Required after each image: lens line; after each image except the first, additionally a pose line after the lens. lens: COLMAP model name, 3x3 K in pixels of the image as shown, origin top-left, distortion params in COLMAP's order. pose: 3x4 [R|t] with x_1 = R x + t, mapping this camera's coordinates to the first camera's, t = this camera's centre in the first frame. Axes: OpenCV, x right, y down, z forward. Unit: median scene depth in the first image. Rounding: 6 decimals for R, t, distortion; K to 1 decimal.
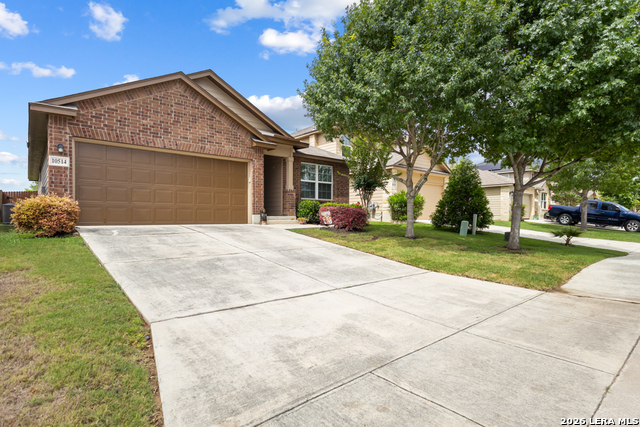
lens RADIAL K [[341.6, 0, 314.9], [0, 341.6, 215.3], [0, 0, 1]] dist [-0.002806, -0.000314]
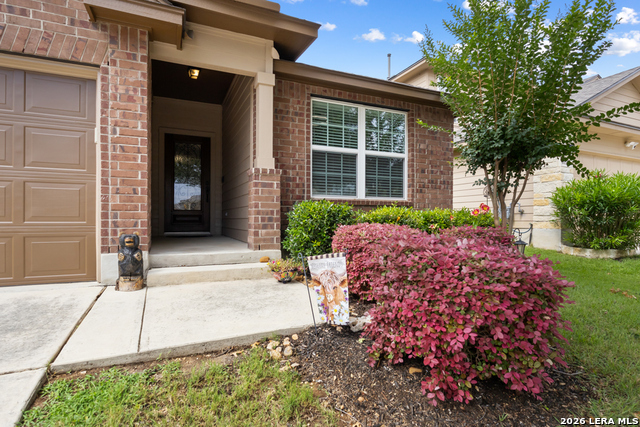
lens RADIAL K [[341.6, 0, 316.2], [0, 341.6, 214.7], [0, 0, 1]] dist [-0.002806, -0.000314]
pose [[0.959802, -0.003083, -0.280660, 0.065793], [0.002135, 0.999991, -0.003686, -0.027968], [0.280669, 0.002939, 0.959800, 0.639483]]
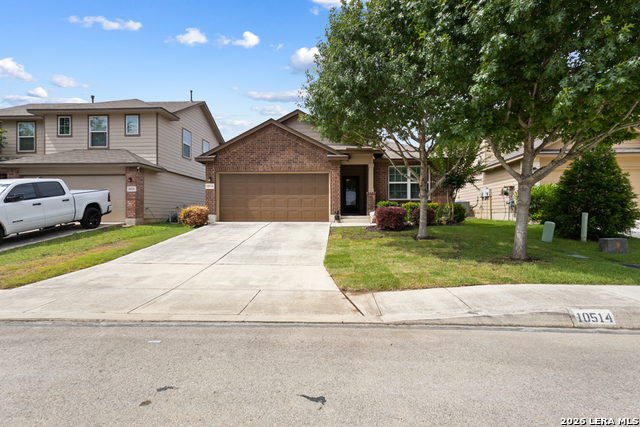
lens RADIAL K [[320.8, 0, 319.8], [0, 320.8, 214.7], [0, 0, 1]] dist [0.001468, 0.001120]
pose [[0.724340, -0.005038, -0.689425, 0.502589], [0.007725, 0.999970, 0.000809, -0.002303], [0.689400, -0.005912, 0.724357, 0.095766]]
